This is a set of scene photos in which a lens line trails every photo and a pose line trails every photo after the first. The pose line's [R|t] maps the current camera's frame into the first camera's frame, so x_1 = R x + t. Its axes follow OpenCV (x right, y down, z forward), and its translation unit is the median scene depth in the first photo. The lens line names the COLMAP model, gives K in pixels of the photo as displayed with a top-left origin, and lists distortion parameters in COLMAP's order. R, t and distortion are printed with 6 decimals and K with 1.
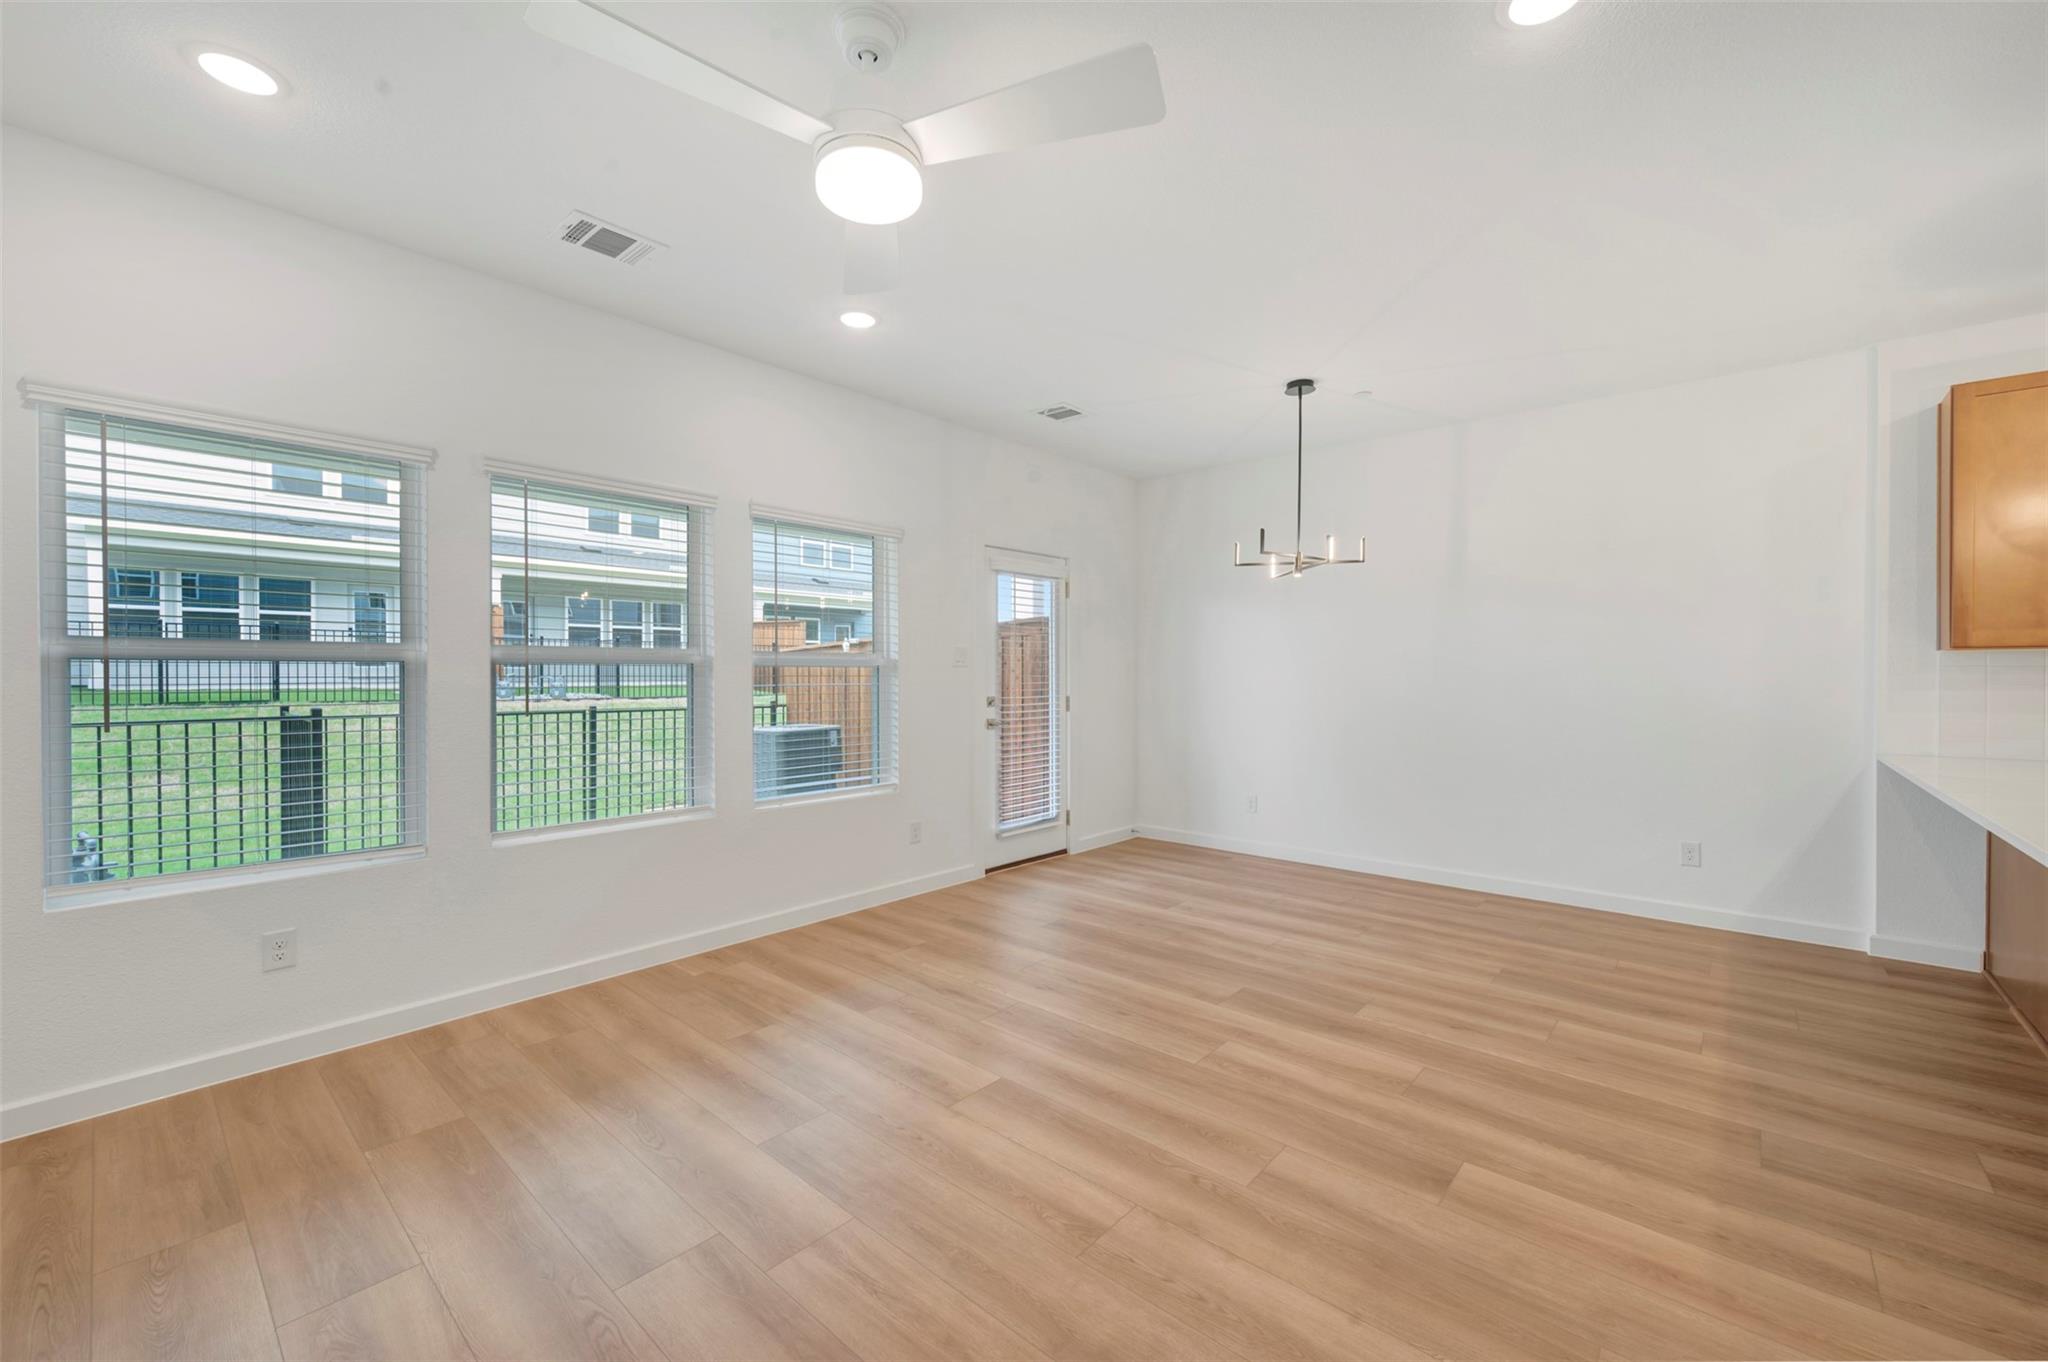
lens RADIAL K [[808.8, 0, 1030.8], [0, 808.8, 677.9], [0, 0, 1]] dist [0.000554, -0.000415]
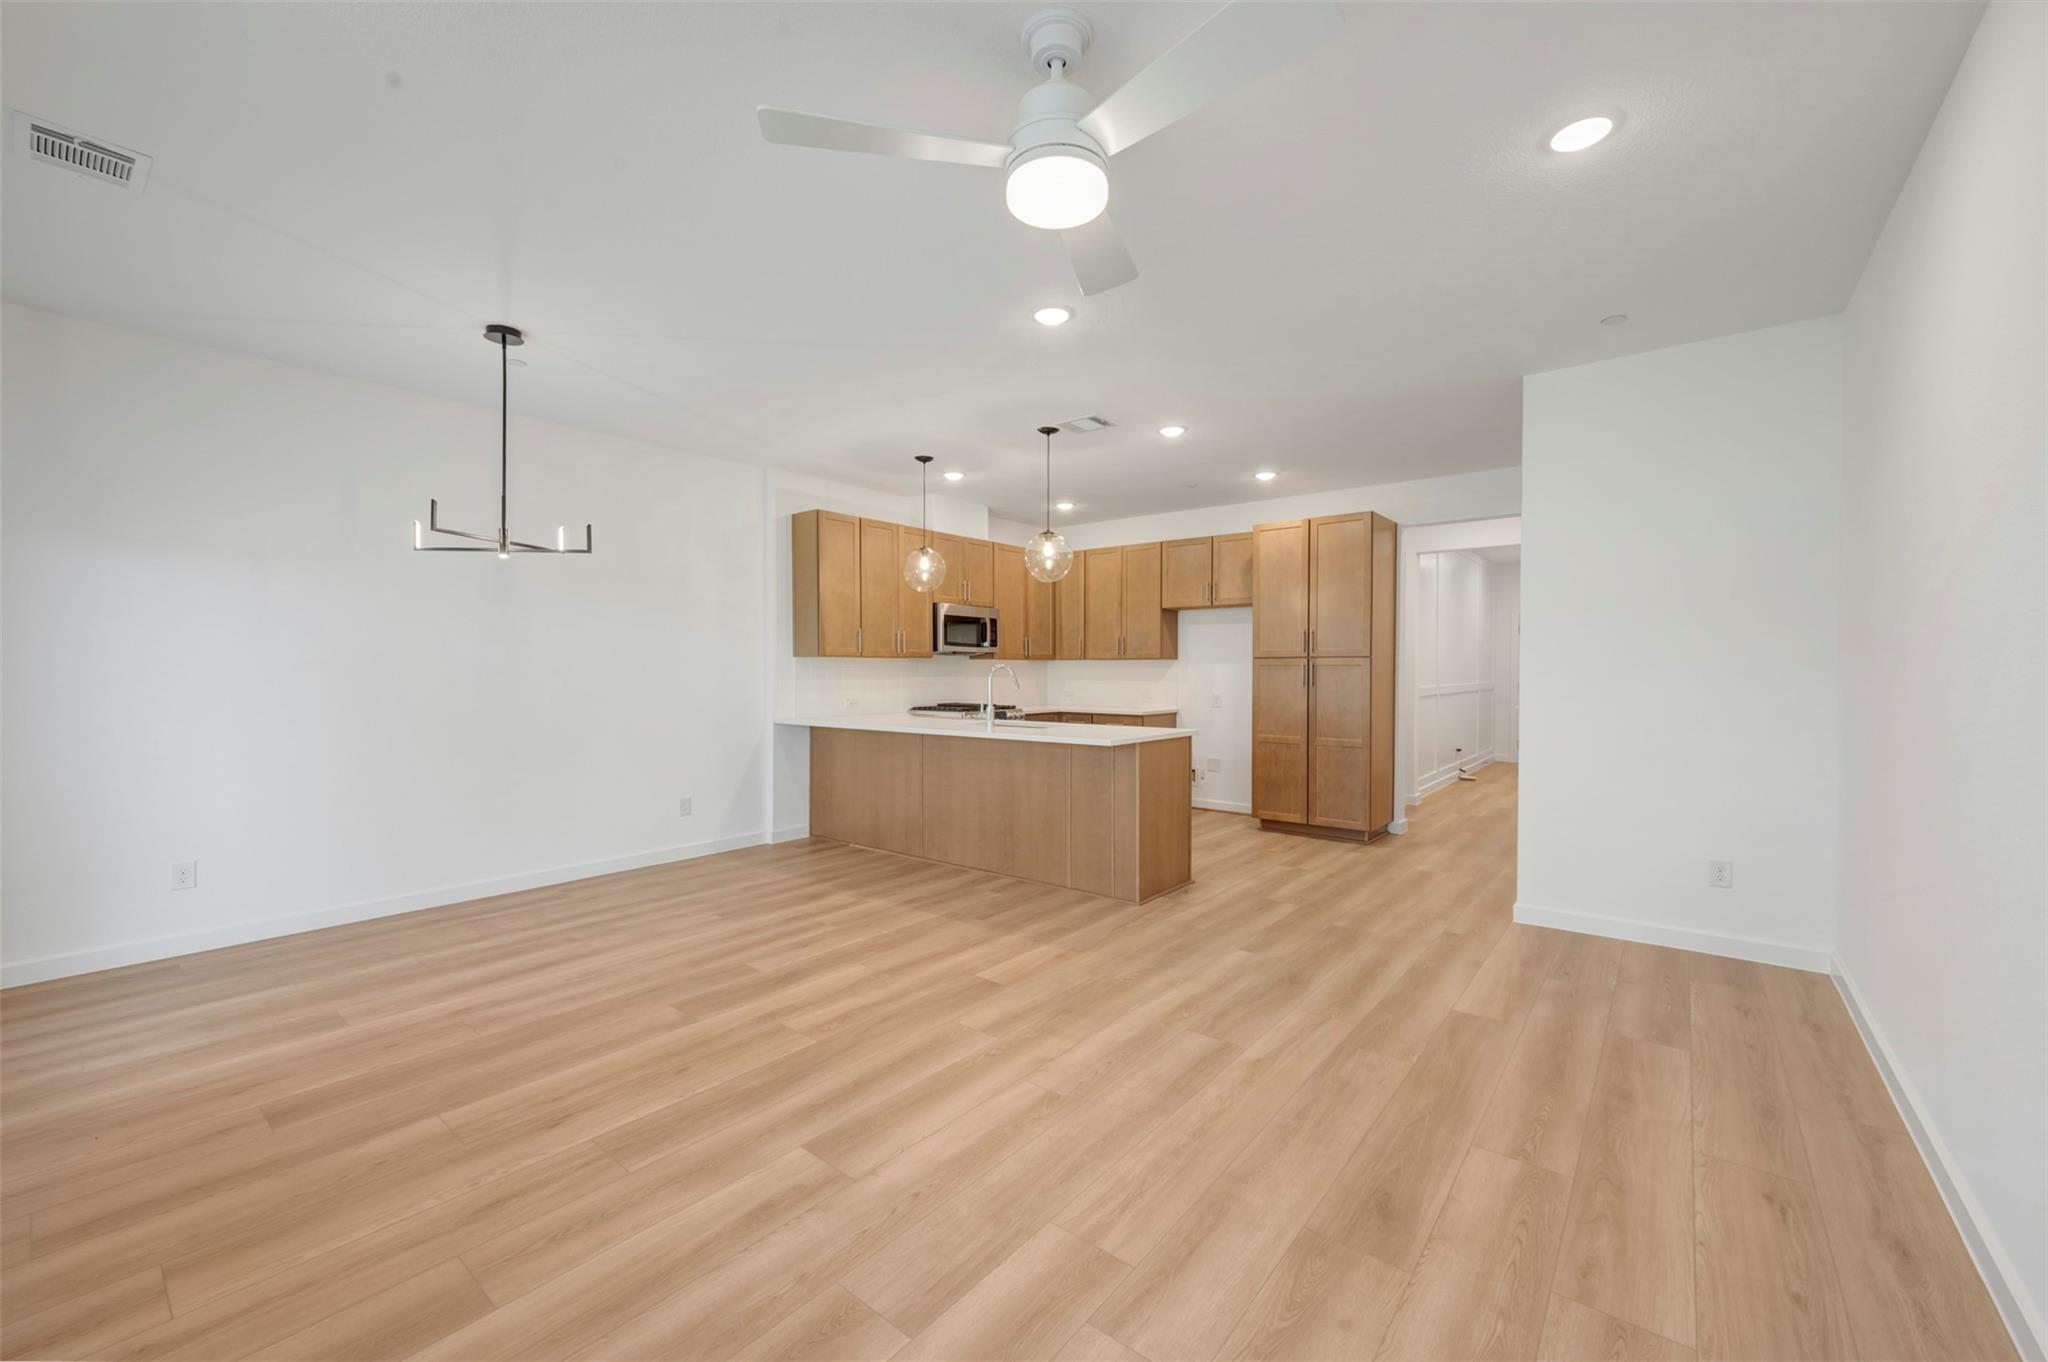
lens RADIAL K [[832.1, 0, 1021.4], [0, 832.1, 679.1], [0, 0, 1]] dist [0.000885, -0.000285]
pose [[-0.045047, -0.011493, 0.998919, -0.716795], [0.006323, 0.999911, 0.011790, -0.005859], [-0.998965, 0.006847, -0.044970, 0.628524]]
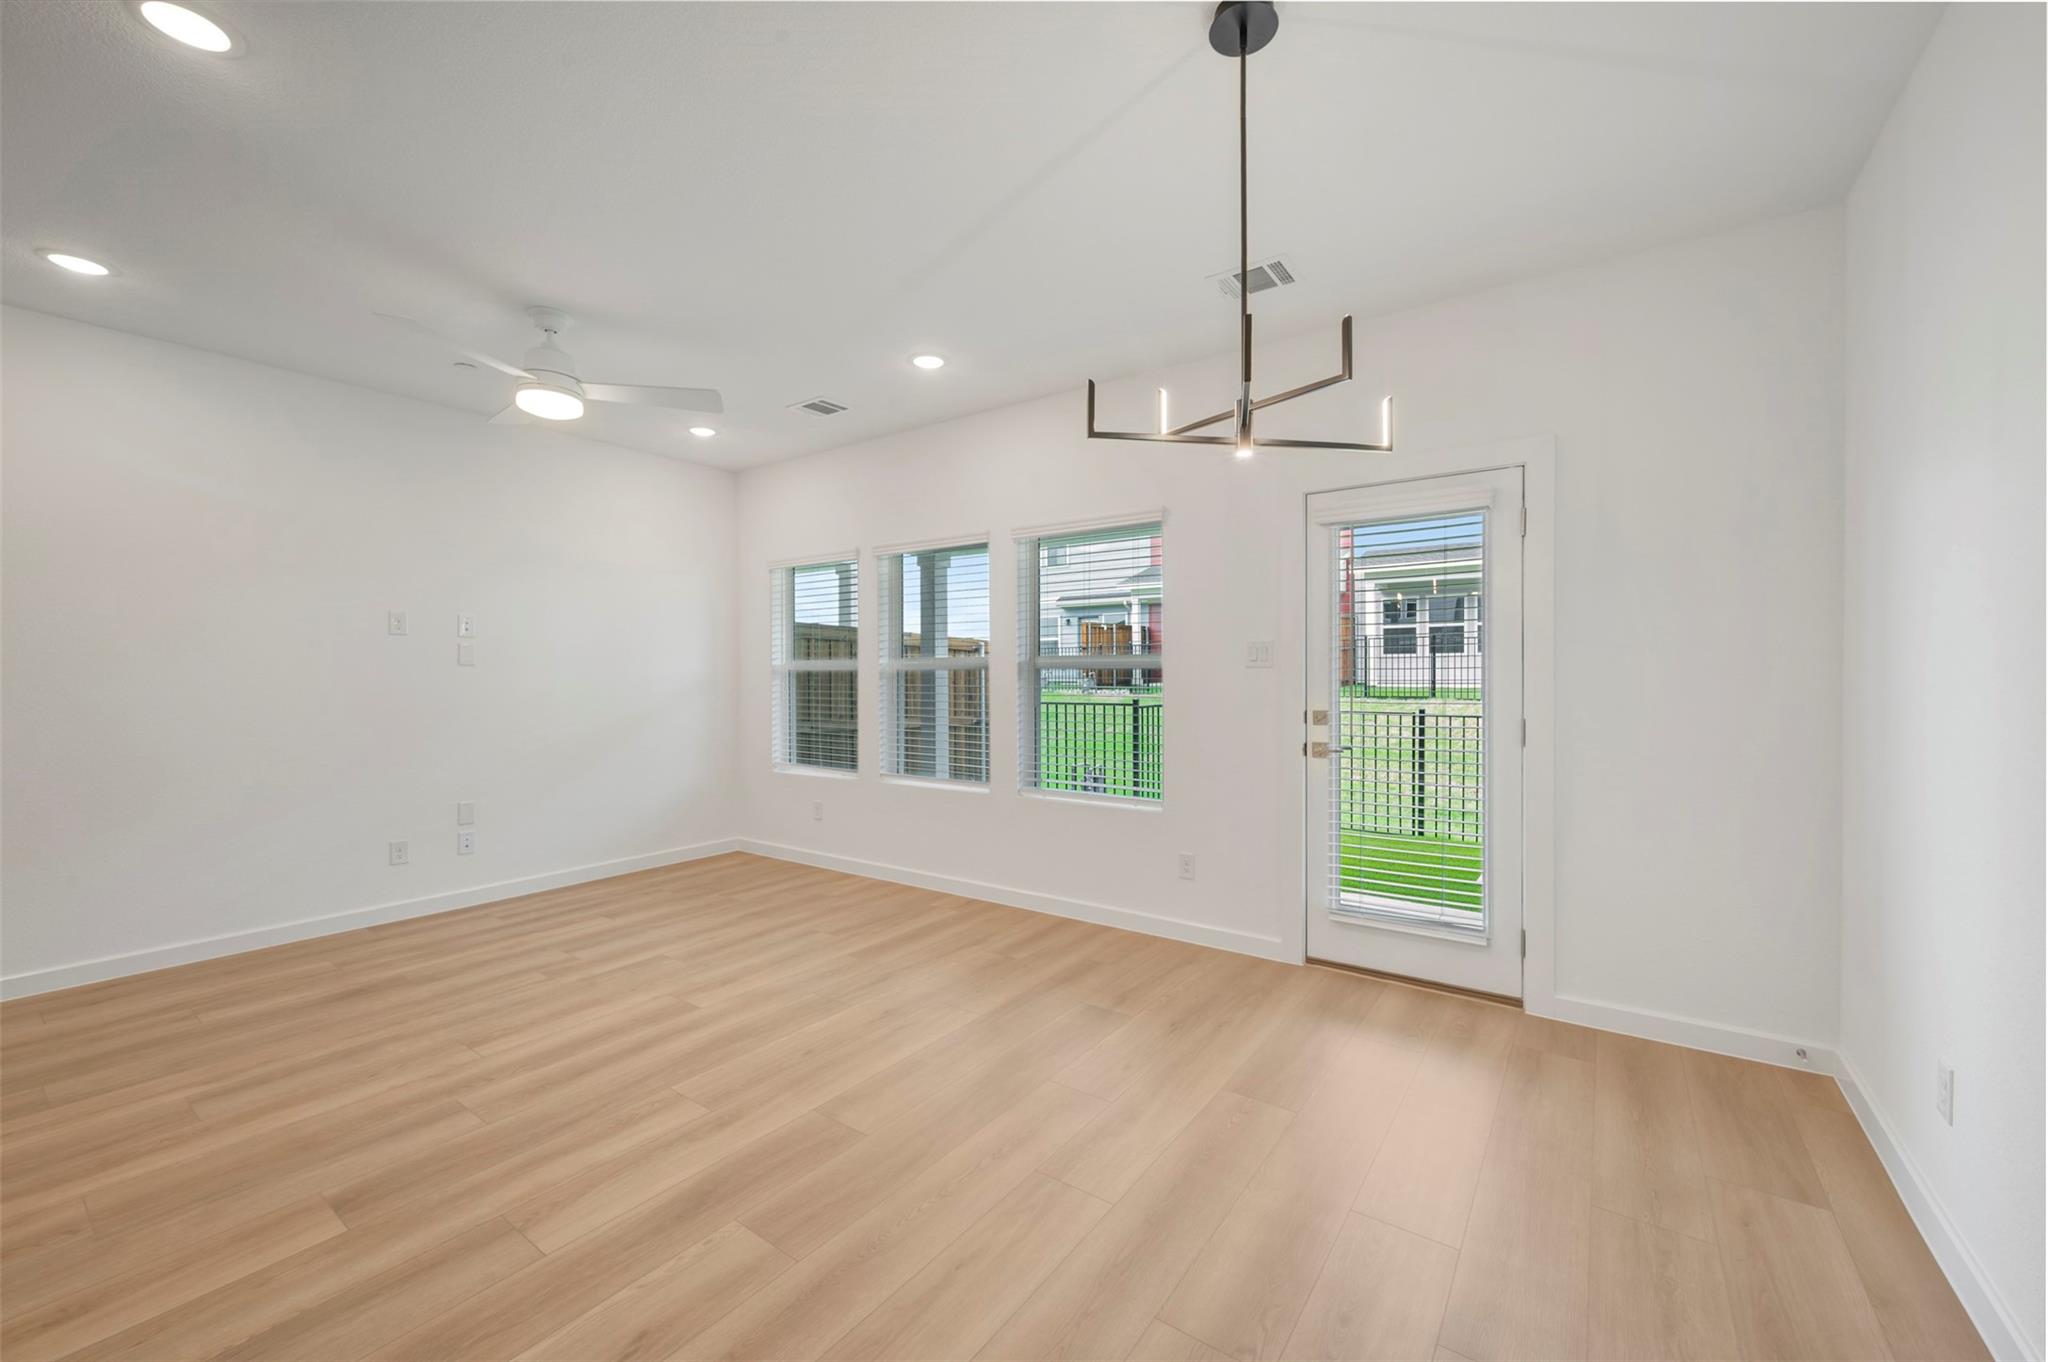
lens RADIAL K [[802.8, 0, 1007.8], [0, 802.8, 684.8], [0, 0, 1]] dist [-0.000476, 0.000253]
pose [[0.098213, 0.010362, -0.995112, 0.947449], [-0.004577, 0.999940, 0.009961, -0.006294], [0.995155, 0.003577, 0.098254, 1.047779]]
